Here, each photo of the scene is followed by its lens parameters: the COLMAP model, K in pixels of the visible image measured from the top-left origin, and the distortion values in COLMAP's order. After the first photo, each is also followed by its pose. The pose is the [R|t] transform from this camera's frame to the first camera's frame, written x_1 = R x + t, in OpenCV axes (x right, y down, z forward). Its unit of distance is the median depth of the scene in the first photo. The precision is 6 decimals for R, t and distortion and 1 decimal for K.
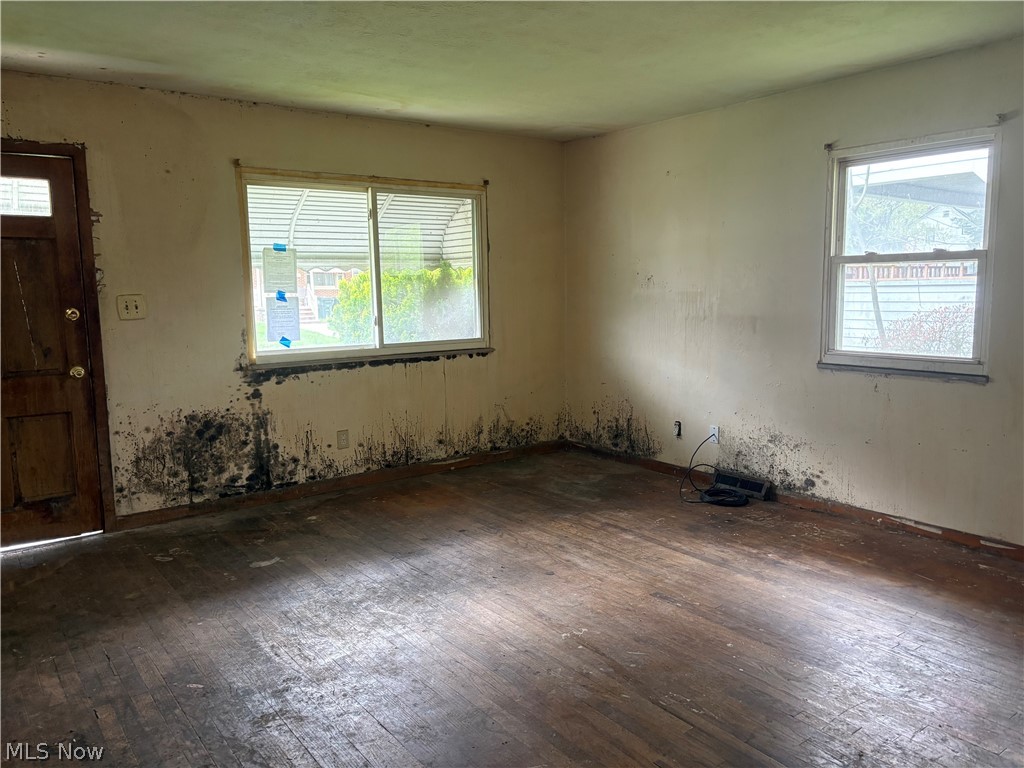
lens RADIAL K [[782.4, 0, 518.5], [0, 782.4, 382.7], [0, 0, 1]] dist [0.030284, -0.038868]
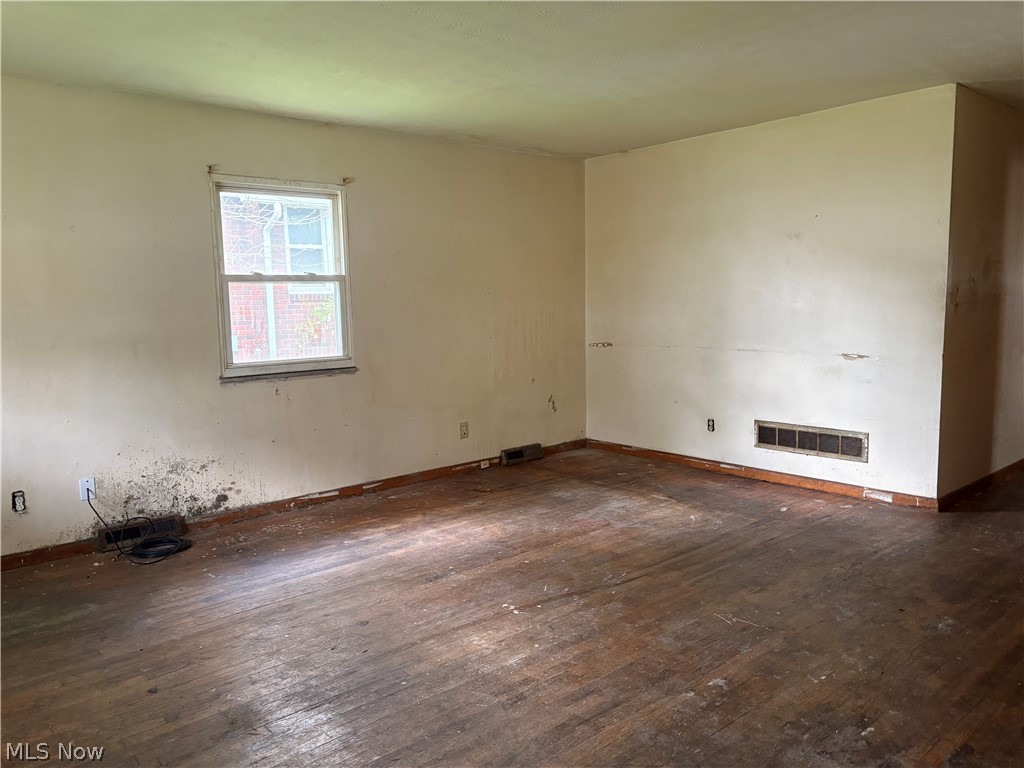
lens RADIAL K [[782.4, 0, 513.4], [0, 782.4, 382.7], [0, 0, 1]] dist [0.030284, -0.038868]
pose [[-0.094990, -0.089683, 0.991430, -0.690478], [0.147931, 0.983604, 0.103148, -0.071114], [-0.984425, 0.156461, -0.080165, 0.733151]]
